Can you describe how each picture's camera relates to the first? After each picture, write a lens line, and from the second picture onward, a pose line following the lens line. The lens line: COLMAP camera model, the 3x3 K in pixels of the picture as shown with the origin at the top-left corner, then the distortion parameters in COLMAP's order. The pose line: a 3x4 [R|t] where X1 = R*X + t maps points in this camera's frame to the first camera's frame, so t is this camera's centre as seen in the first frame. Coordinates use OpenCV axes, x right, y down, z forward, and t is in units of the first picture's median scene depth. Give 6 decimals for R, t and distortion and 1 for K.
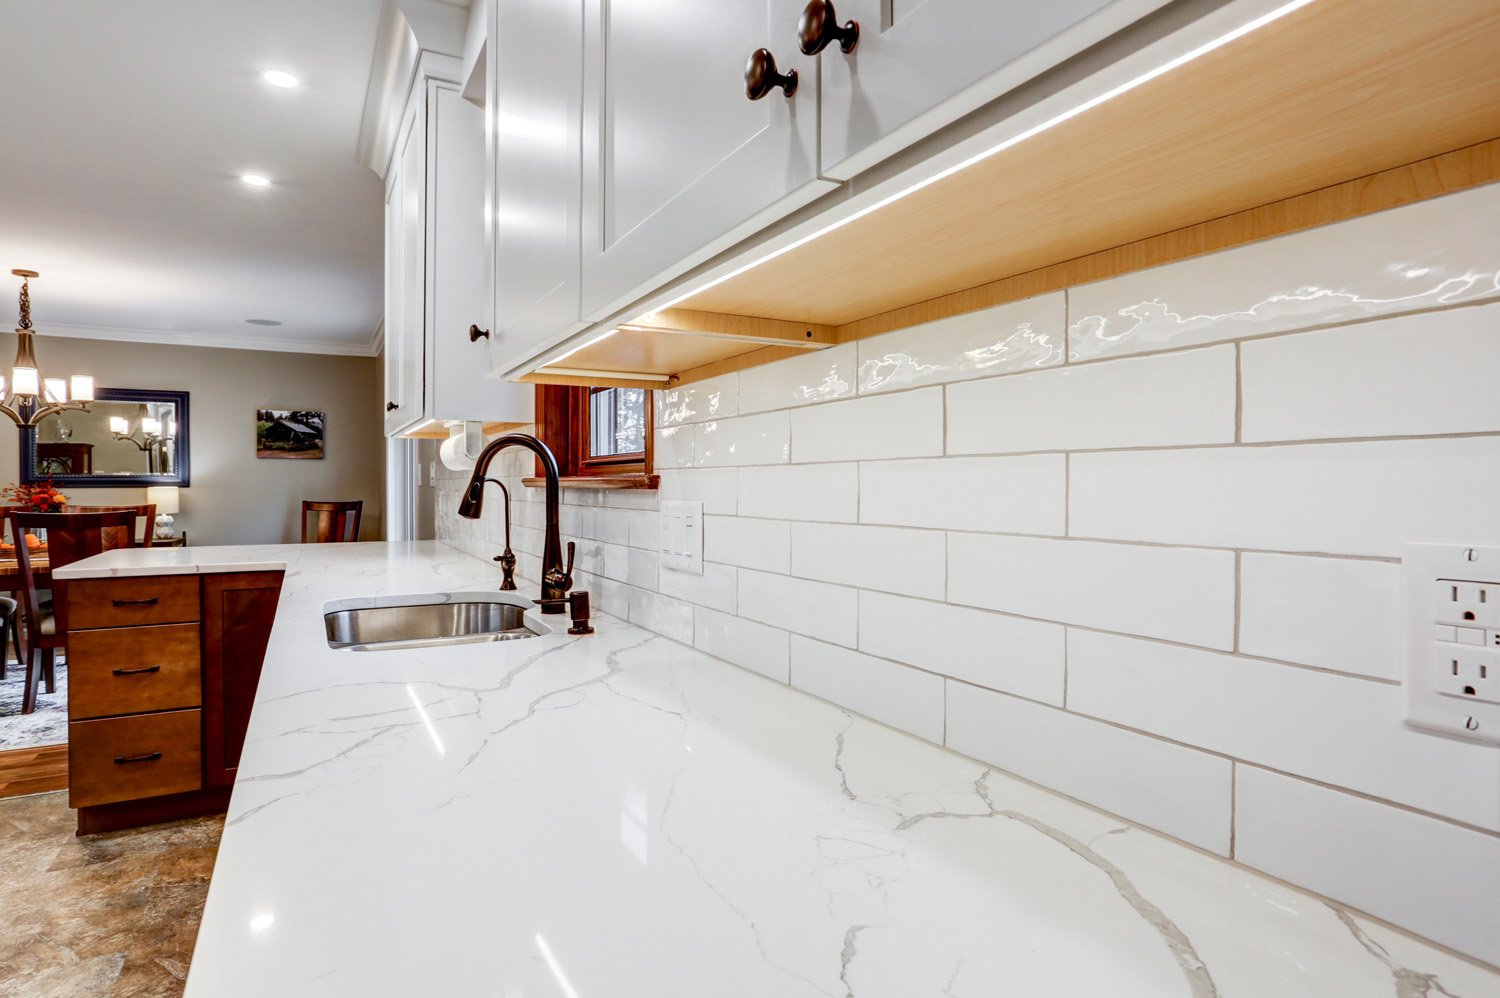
lens RADIAL K [[809.5, 0, 745.9], [0, 809.5, 493.3], [0, 0, 1]] dist [-0.062985, 0.029741]
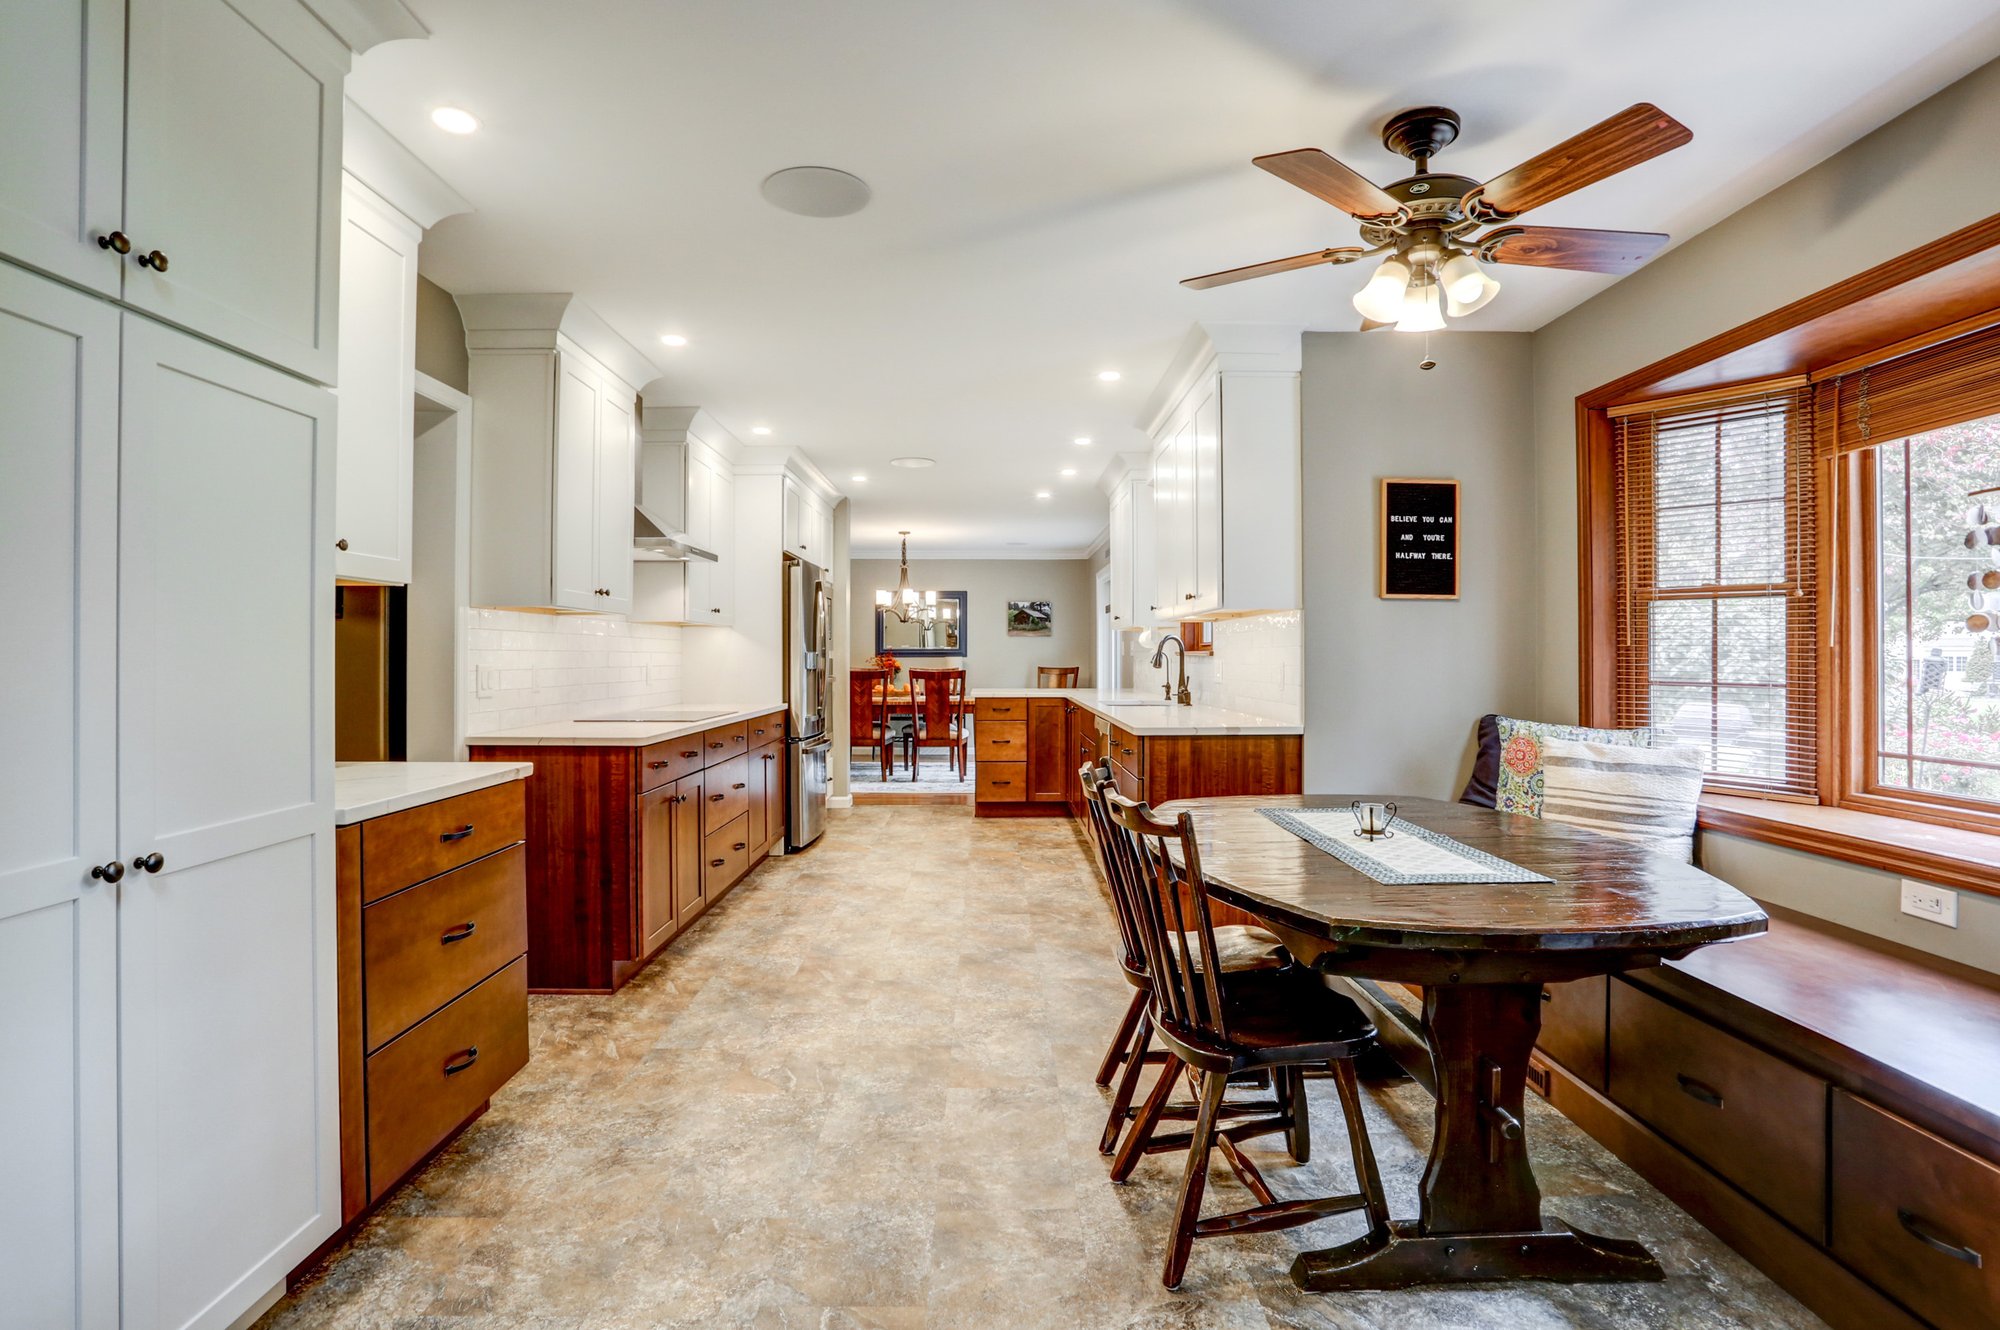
lens RADIAL K [[999.1, 0, 1003.7], [0, 999.1, 674.2], [0, 0, 1]] dist [-0.059816, 0.022175]
pose [[0.884529, 0.009160, -0.466396, 0.483209], [-0.005760, 0.999945, 0.008714, 0.017543], [0.466450, -0.005022, 0.884533, -1.359670]]
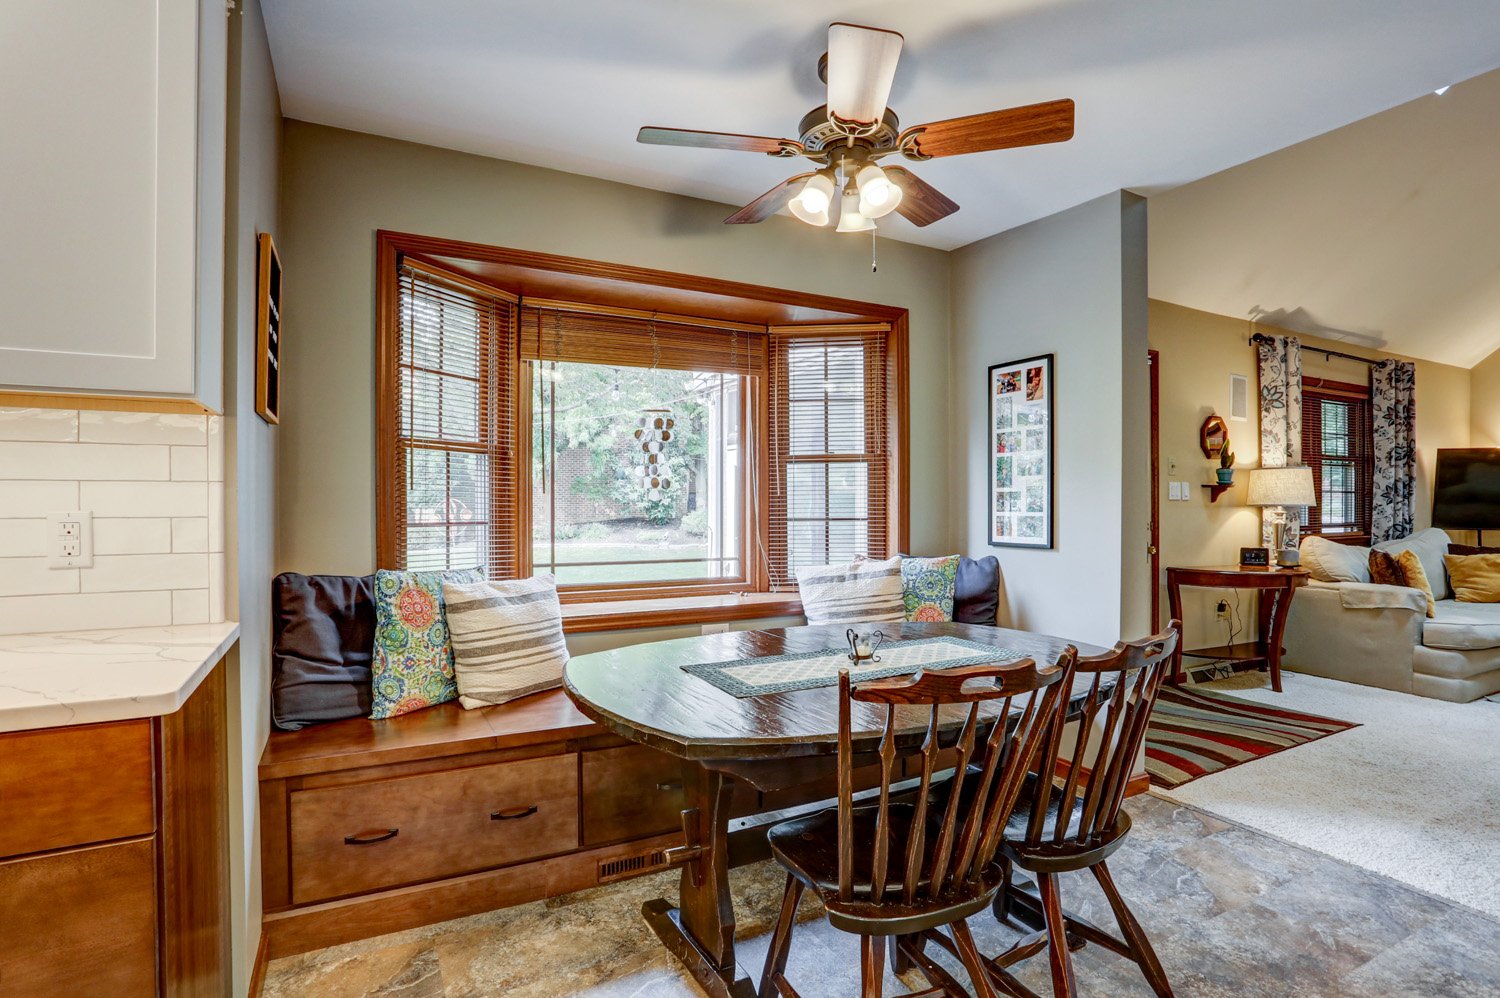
lens RADIAL K [[749.3, 0, 752.8], [0, 749.3, 505.9], [0, 0, 1]] dist [-0.059816, 0.022175]
pose [[0.006621, -0.005600, 0.999962, -0.378628], [0.008470, 0.999949, 0.005544, 0.006994], [-0.999942, 0.008433, 0.006668, -0.341825]]
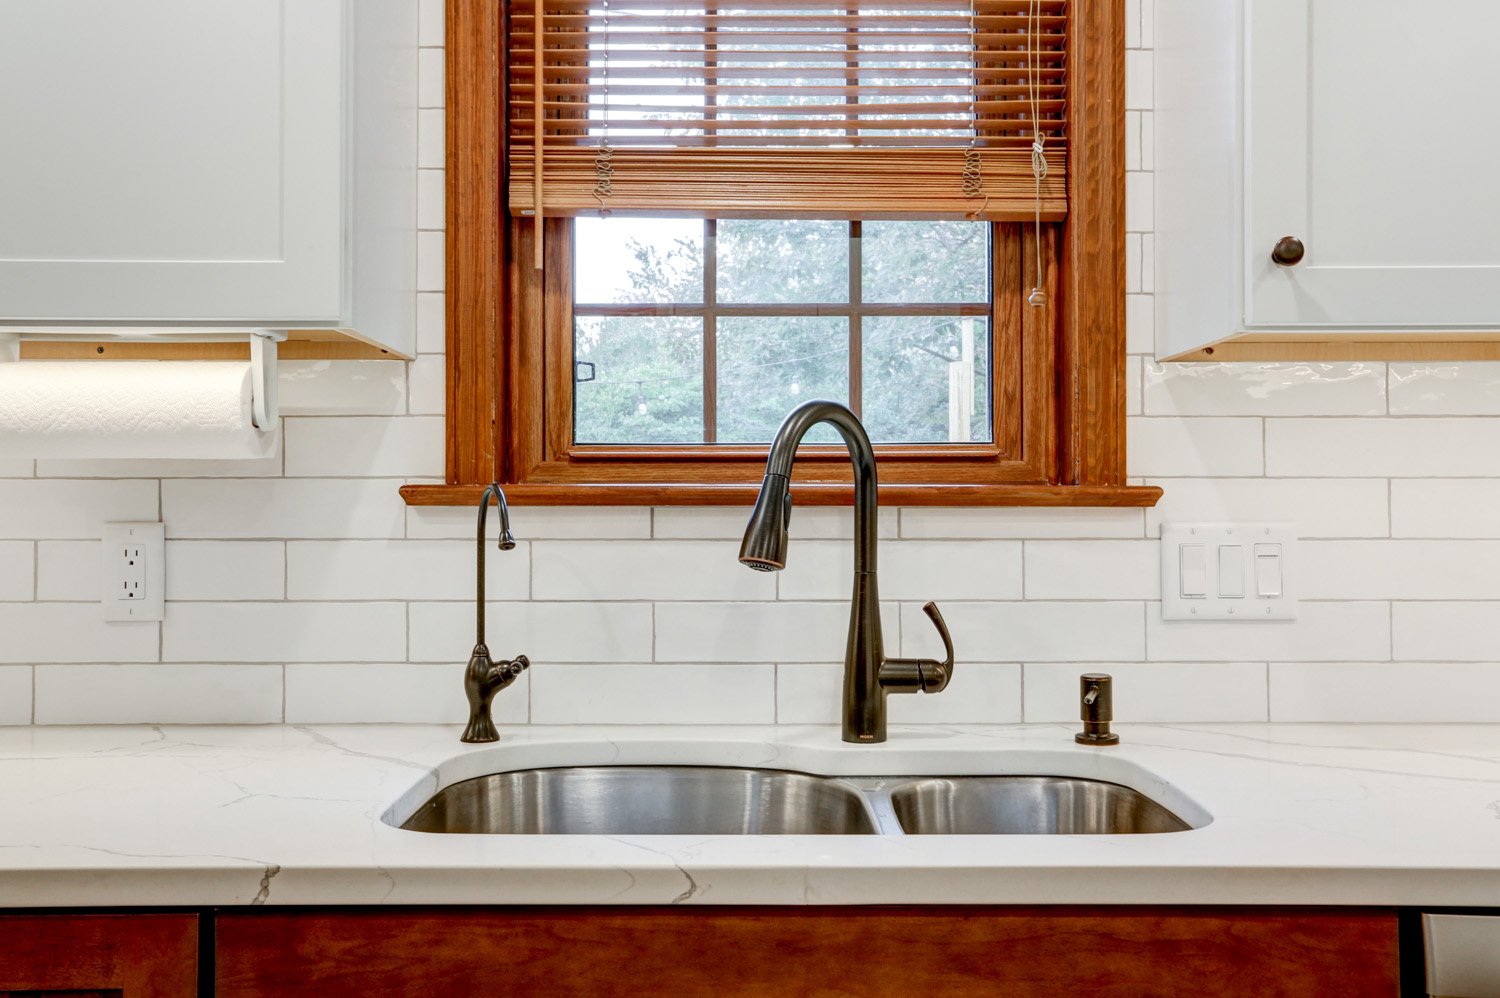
lens RADIAL K [[1326.7, 0, 750.0], [0, 1326.7, 499.0], [0, 0, 1]] dist [-0.068543, 0.200660]
pose [[0.473491, -0.004314, 0.880788, -0.670966], [0.010015, 0.999950, -0.000486, -0.007722], [-0.880742, 0.009052, 0.473510, 0.416352]]
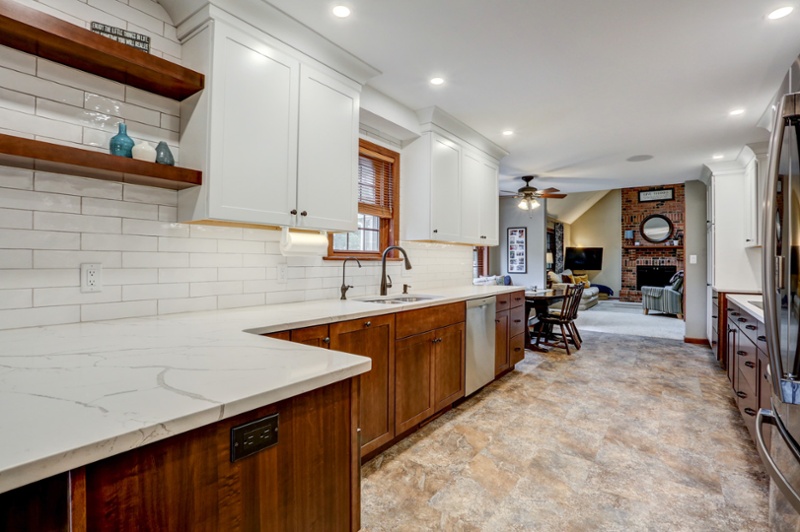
lens RADIAL K [[382.1, 0, 403.7], [0, 382.1, 261.2], [0, 0, 1]] dist [-0.069897, 0.025560]
pose [[-0.429205, -0.000560, 0.903207, -1.173979], [0.004786, 0.999984, 0.002894, -0.006108], [-0.903194, 0.005565, -0.429196, 1.061856]]
